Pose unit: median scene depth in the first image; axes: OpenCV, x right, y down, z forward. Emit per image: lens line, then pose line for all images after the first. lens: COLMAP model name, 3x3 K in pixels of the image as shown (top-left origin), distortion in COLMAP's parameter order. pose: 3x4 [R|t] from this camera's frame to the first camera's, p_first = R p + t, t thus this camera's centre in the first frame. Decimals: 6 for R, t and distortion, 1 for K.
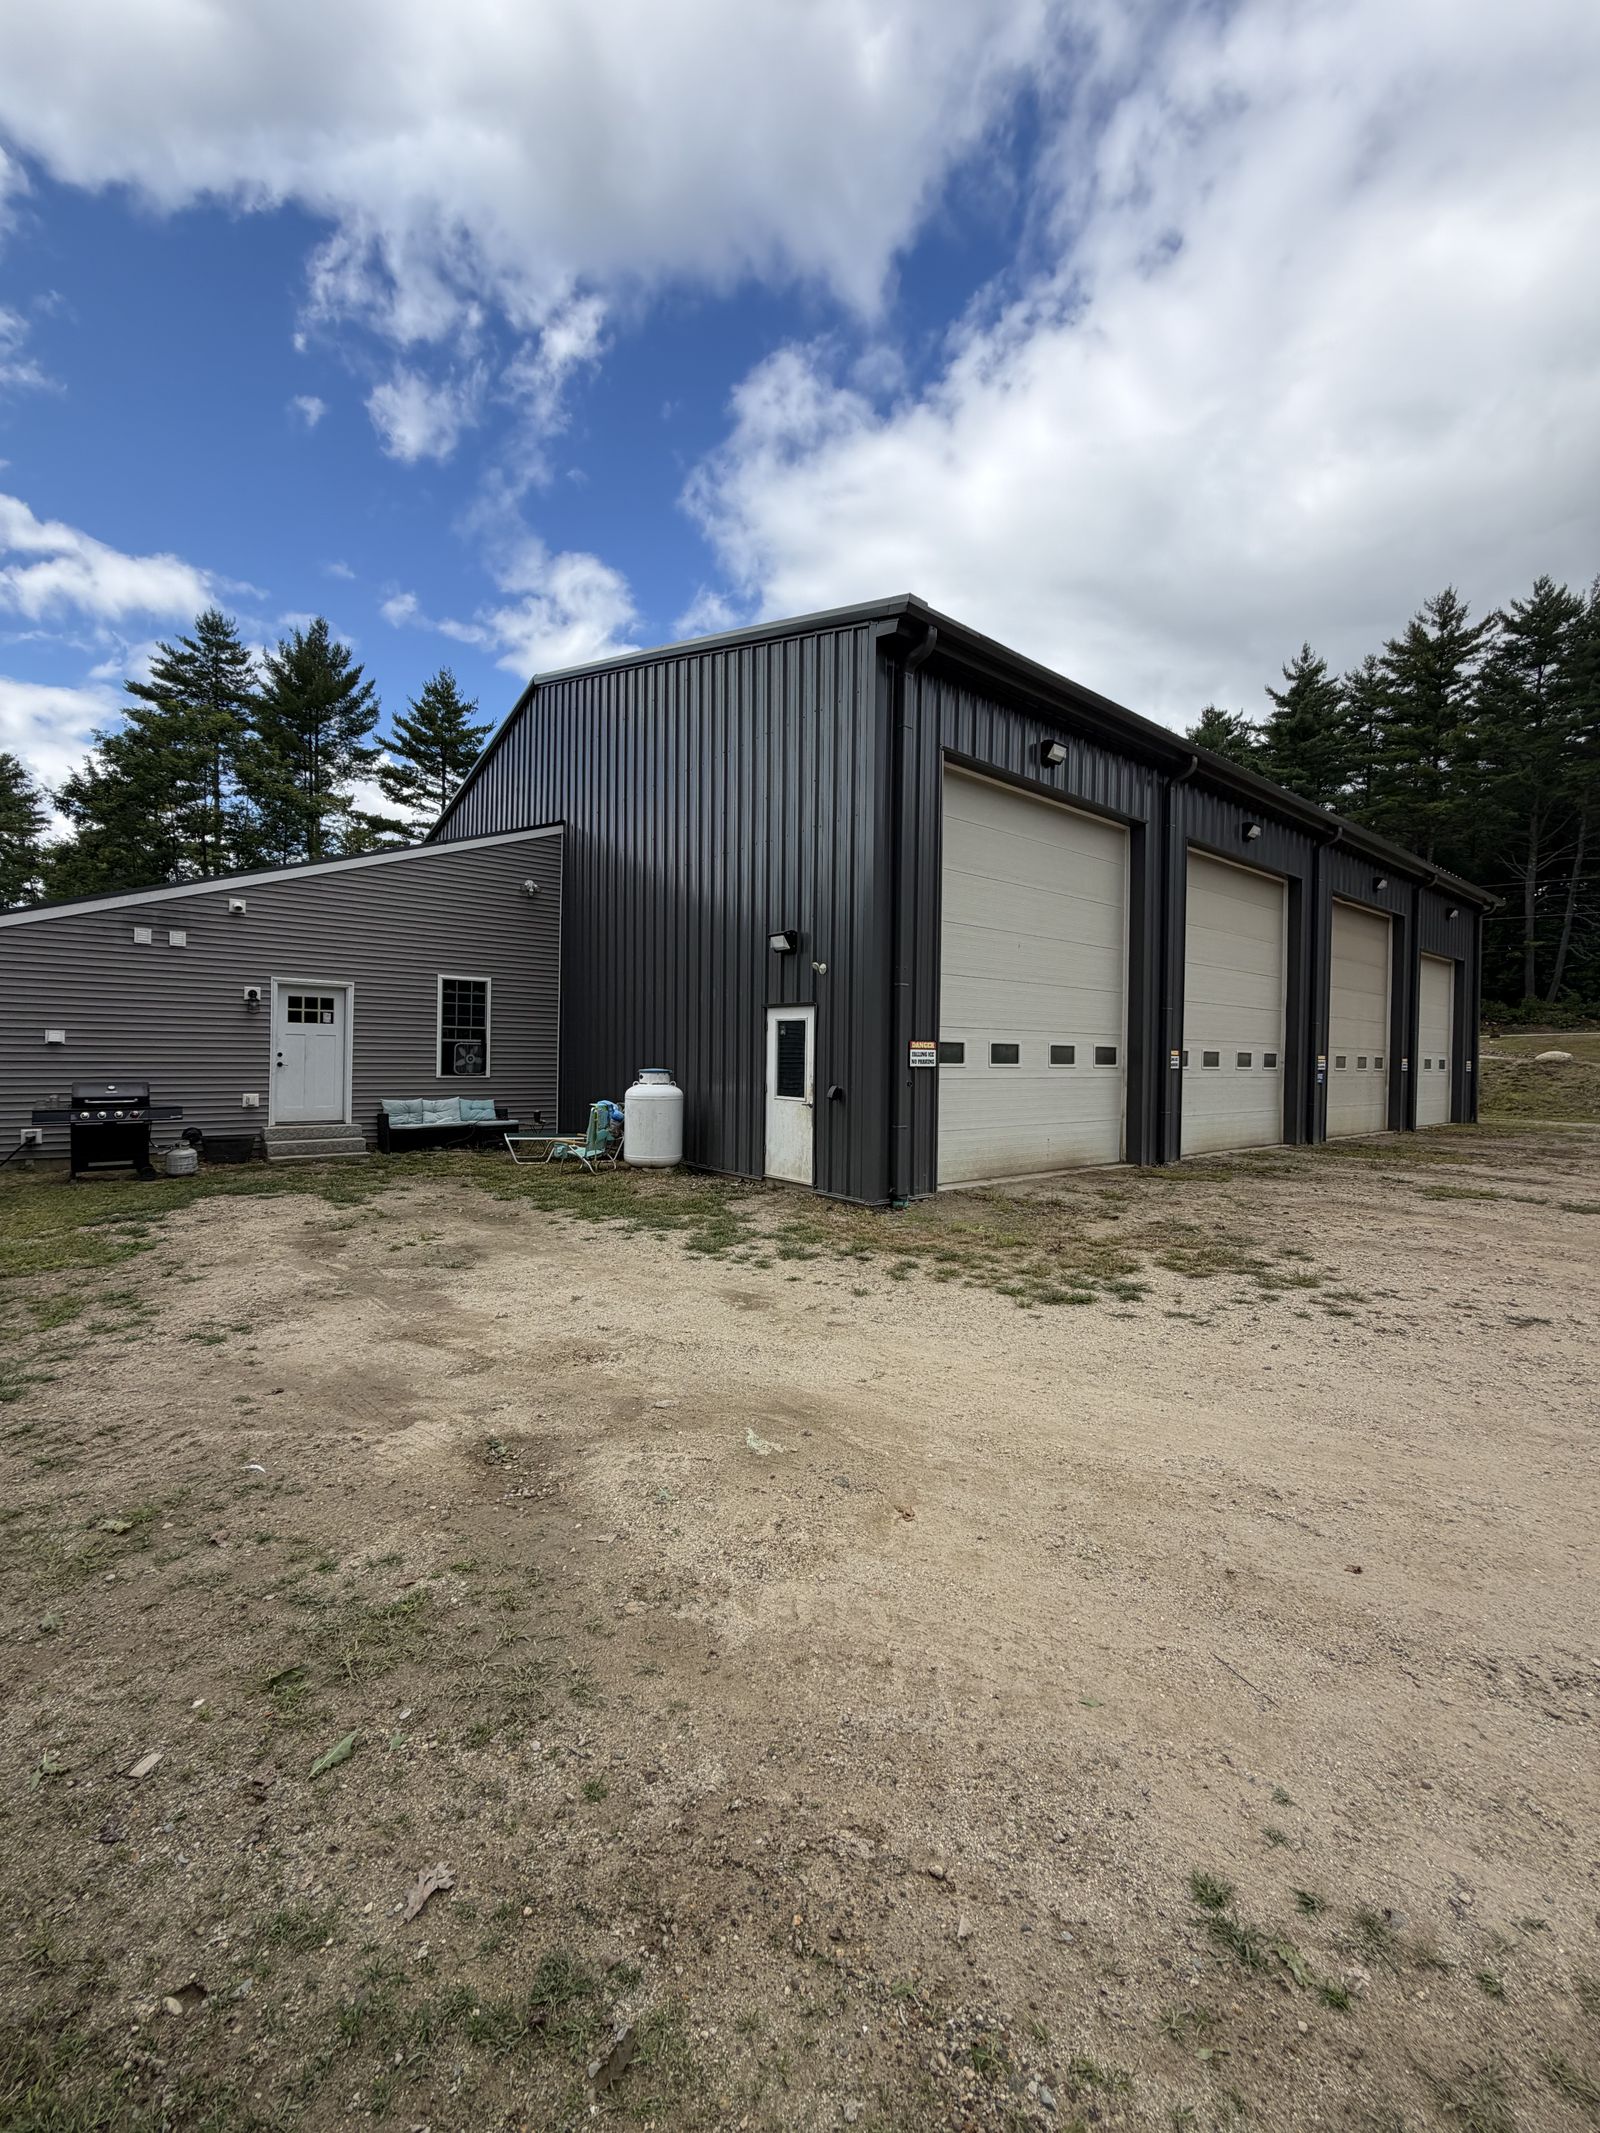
lens RADIAL K [[849.3, 0, 798.7], [0, 849.3, 1050.4], [0, 0, 1]] dist [0.001661, 0.001080]
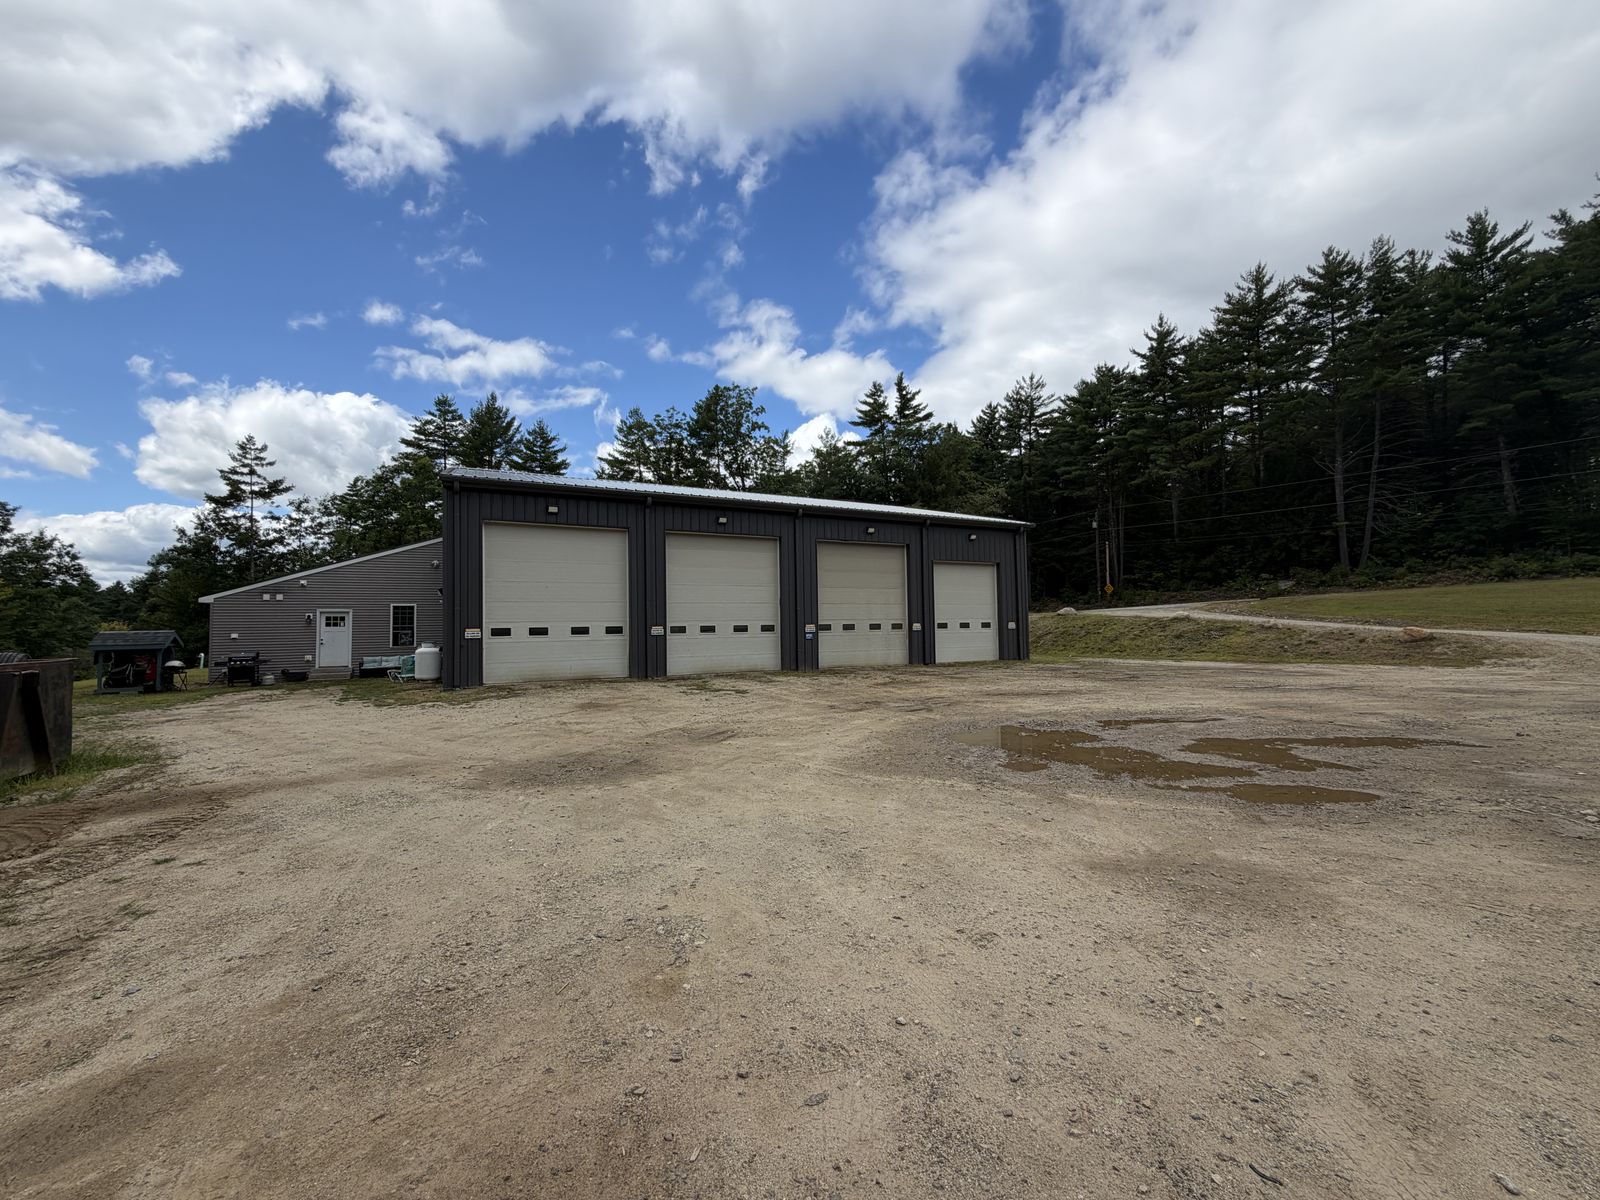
lens RADIAL K [[637.0, 0, 798.3], [0, 637.0, 598.3], [0, 0, 1]] dist [0.001661, 0.001080]
pose [[0.976419, -0.041846, -0.211790, 0.330310], [0.033266, 0.998481, -0.043918, 0.003435], [0.213306, 0.035837, 0.976328, -0.155012]]
